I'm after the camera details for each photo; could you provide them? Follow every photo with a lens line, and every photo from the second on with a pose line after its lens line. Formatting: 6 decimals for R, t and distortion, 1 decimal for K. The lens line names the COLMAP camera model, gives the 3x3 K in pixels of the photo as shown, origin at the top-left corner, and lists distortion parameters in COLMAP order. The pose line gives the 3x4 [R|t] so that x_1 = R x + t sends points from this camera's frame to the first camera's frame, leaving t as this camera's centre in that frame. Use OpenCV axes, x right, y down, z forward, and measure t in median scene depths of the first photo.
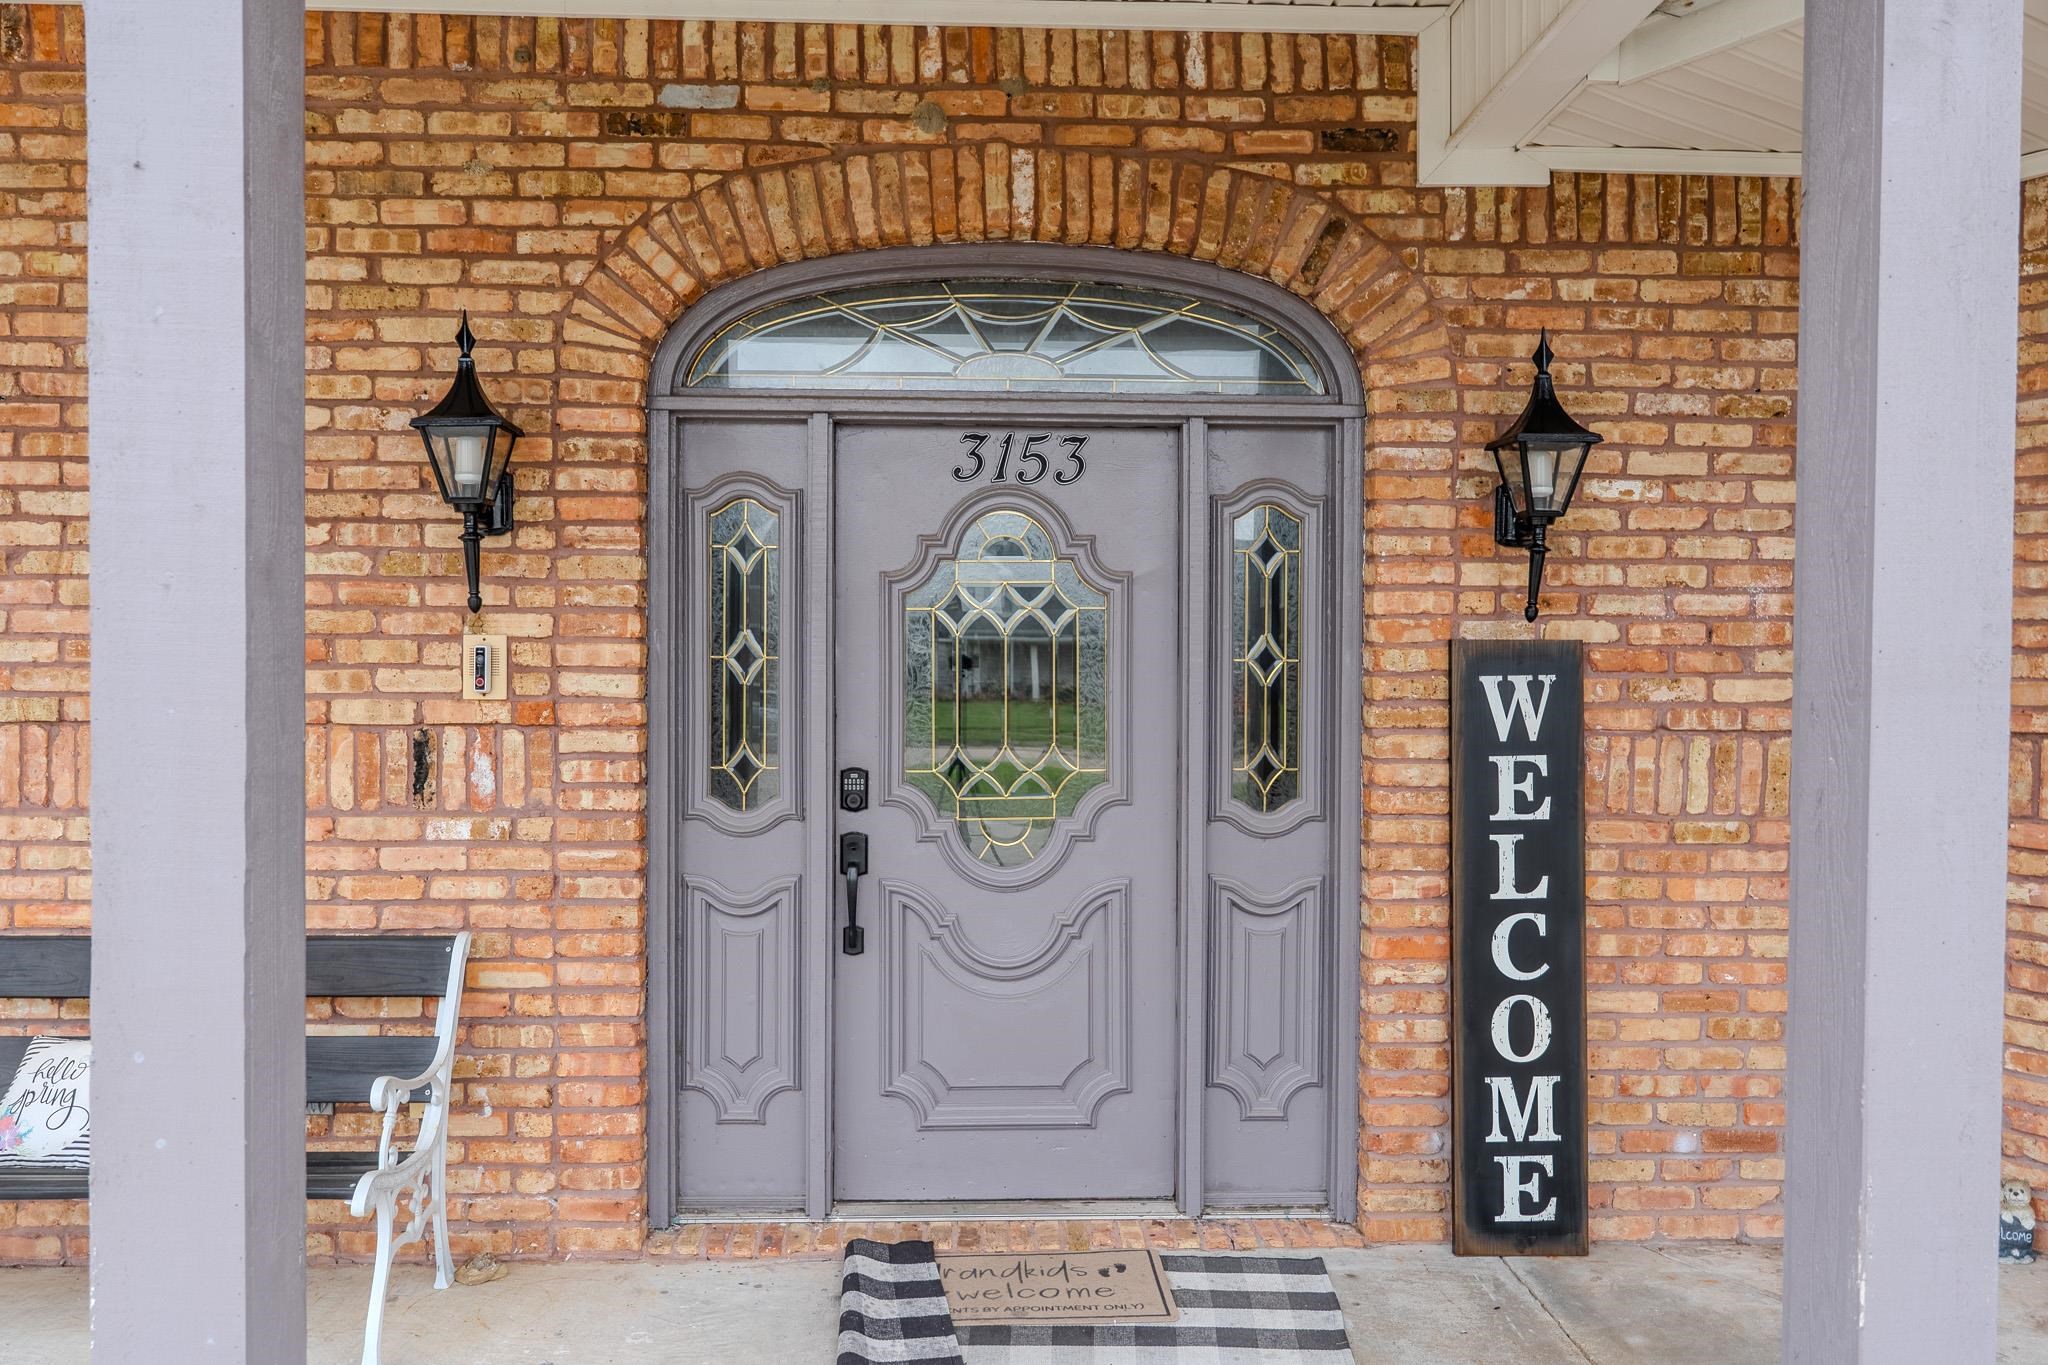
lens RADIAL K [[1492.4, 0, 1024.0], [0, 1492.4, 682.5], [0, 0, 1]] dist [-0.016541, -0.003412]
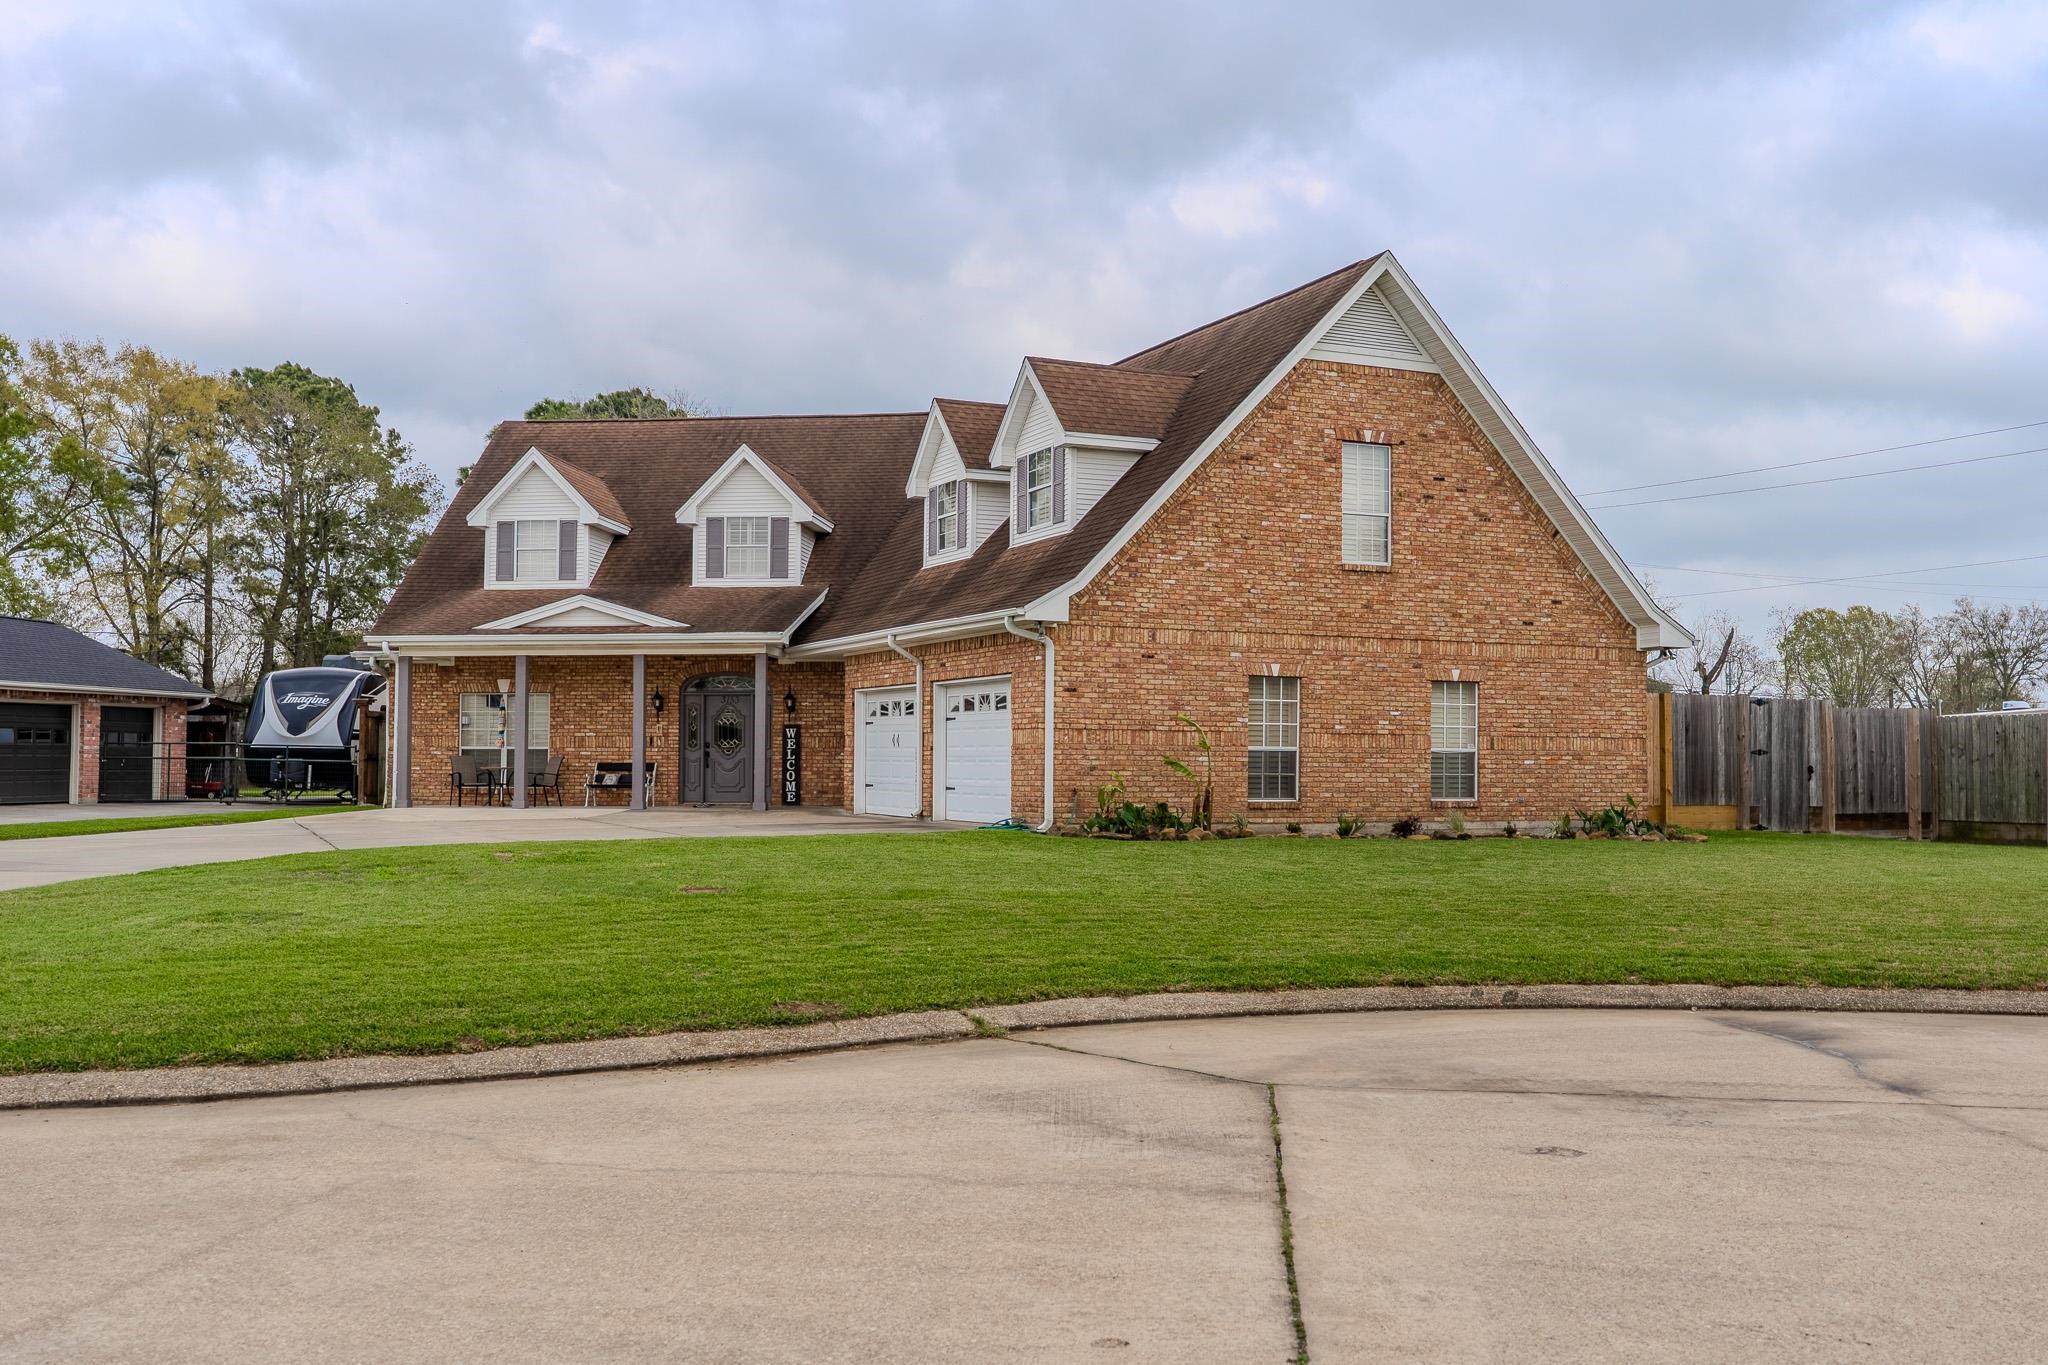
lens RADIAL K [[1806.1, 0, 1024.0], [0, 1806.1, 682.5], [0, 0, 1]] dist [-0.003010, -0.002557]
pose [[0.988692, -0.011690, -0.149503, 2.829351], [0.002903, 0.998262, -0.058862, 0.298952], [0.149931, 0.057762, 0.987008, -7.750968]]
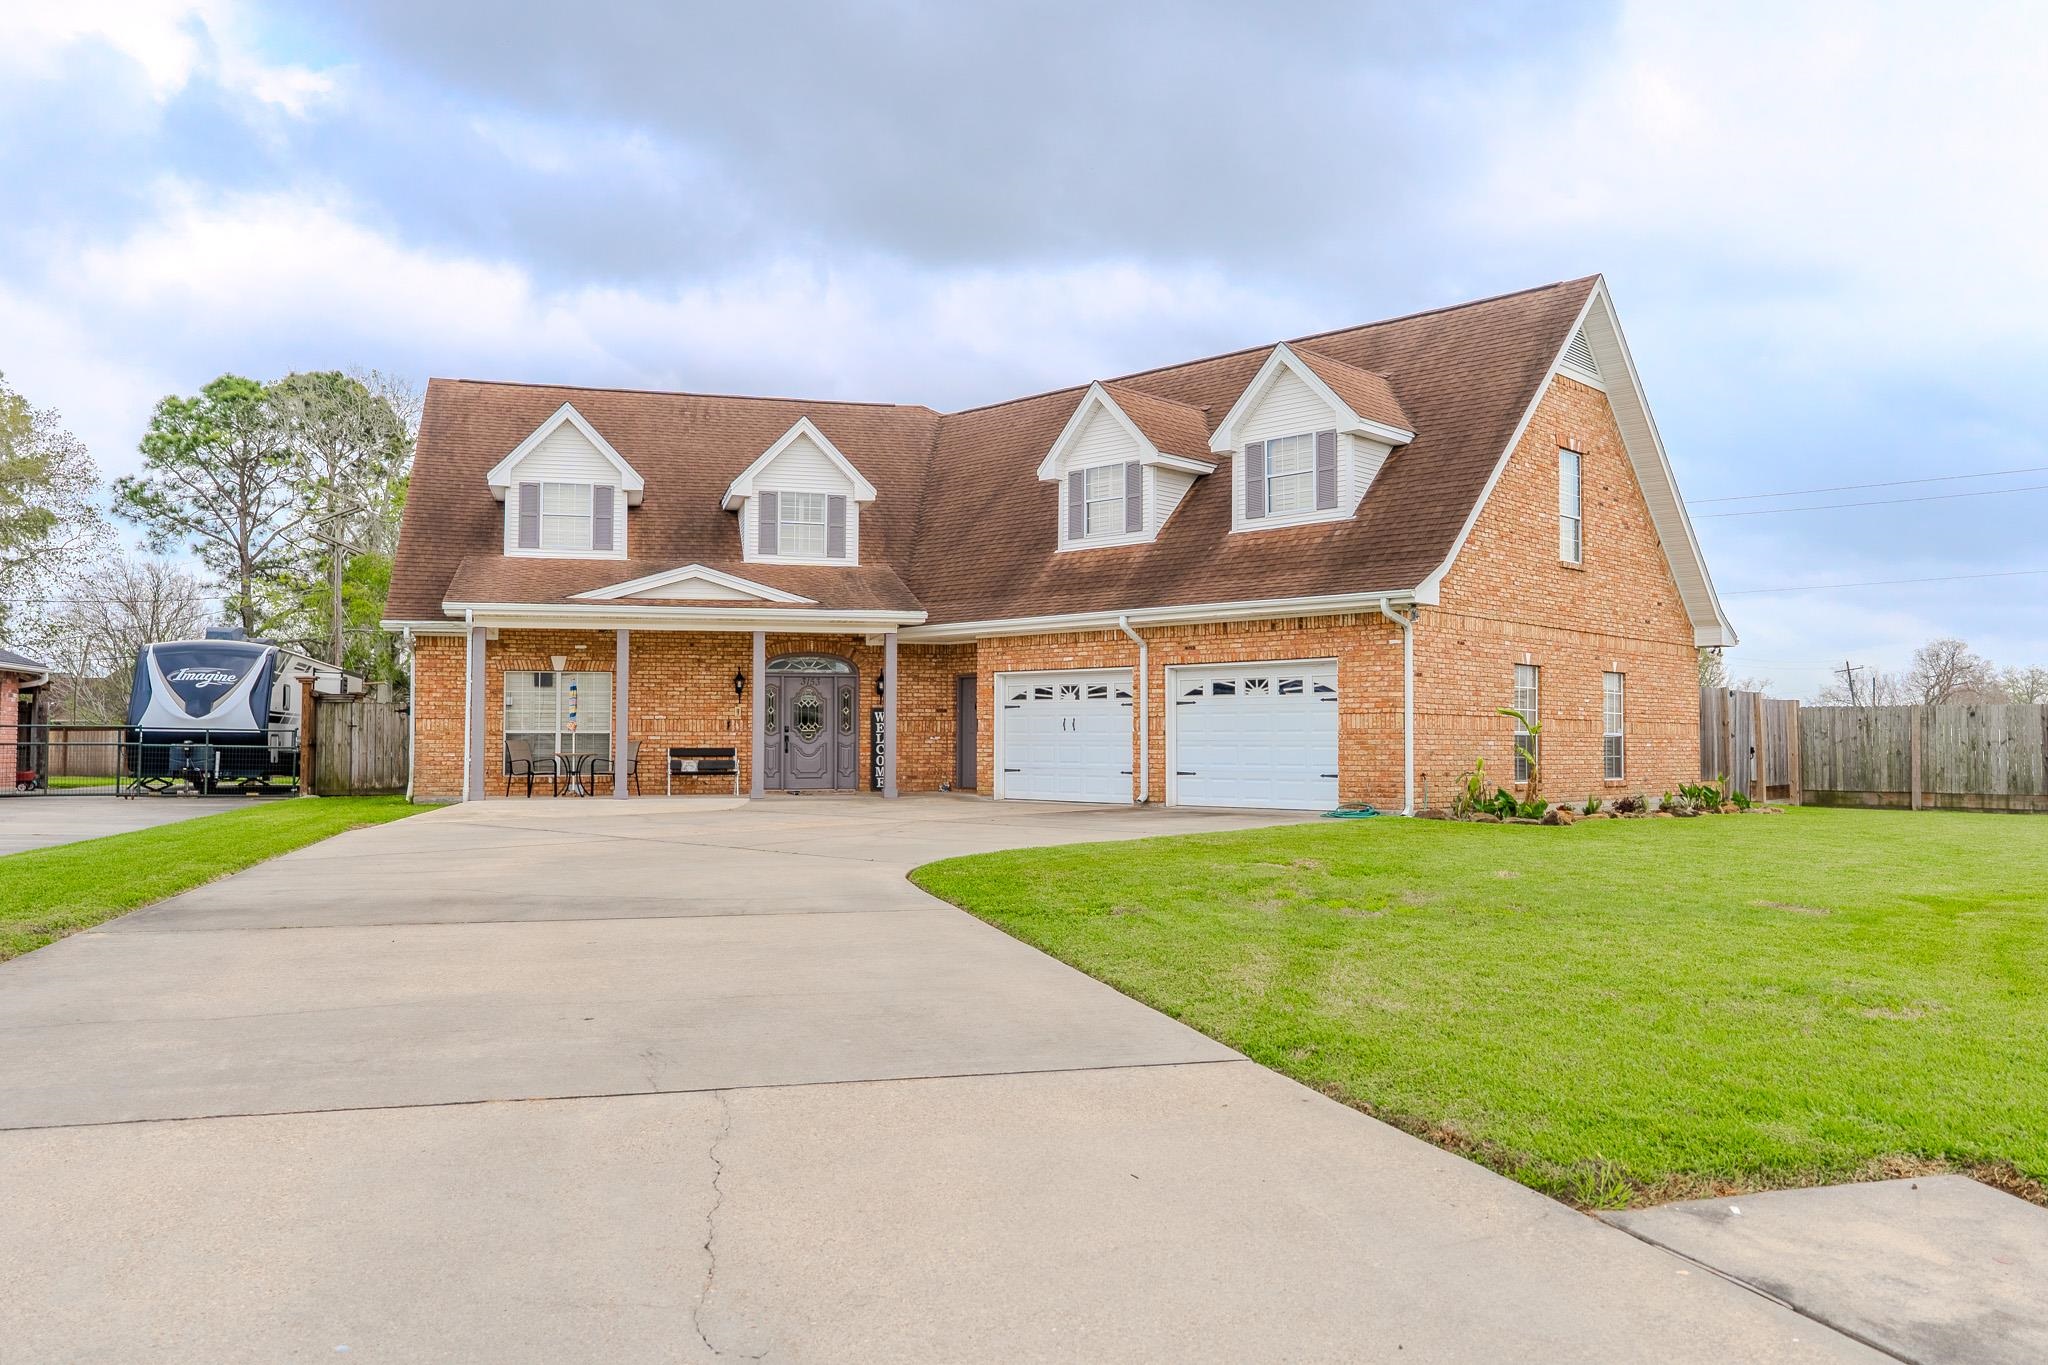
lens RADIAL K [[1492.4, 0, 1024.0], [0, 1492.4, 682.5], [0, 0, 1]] dist [-0.016541, -0.003412]
pose [[0.977429, 0.000851, 0.211263, -0.516980], [0.010441, 0.998575, -0.052329, 0.236754], [-0.211007, 0.053354, 0.976027, -6.223531]]
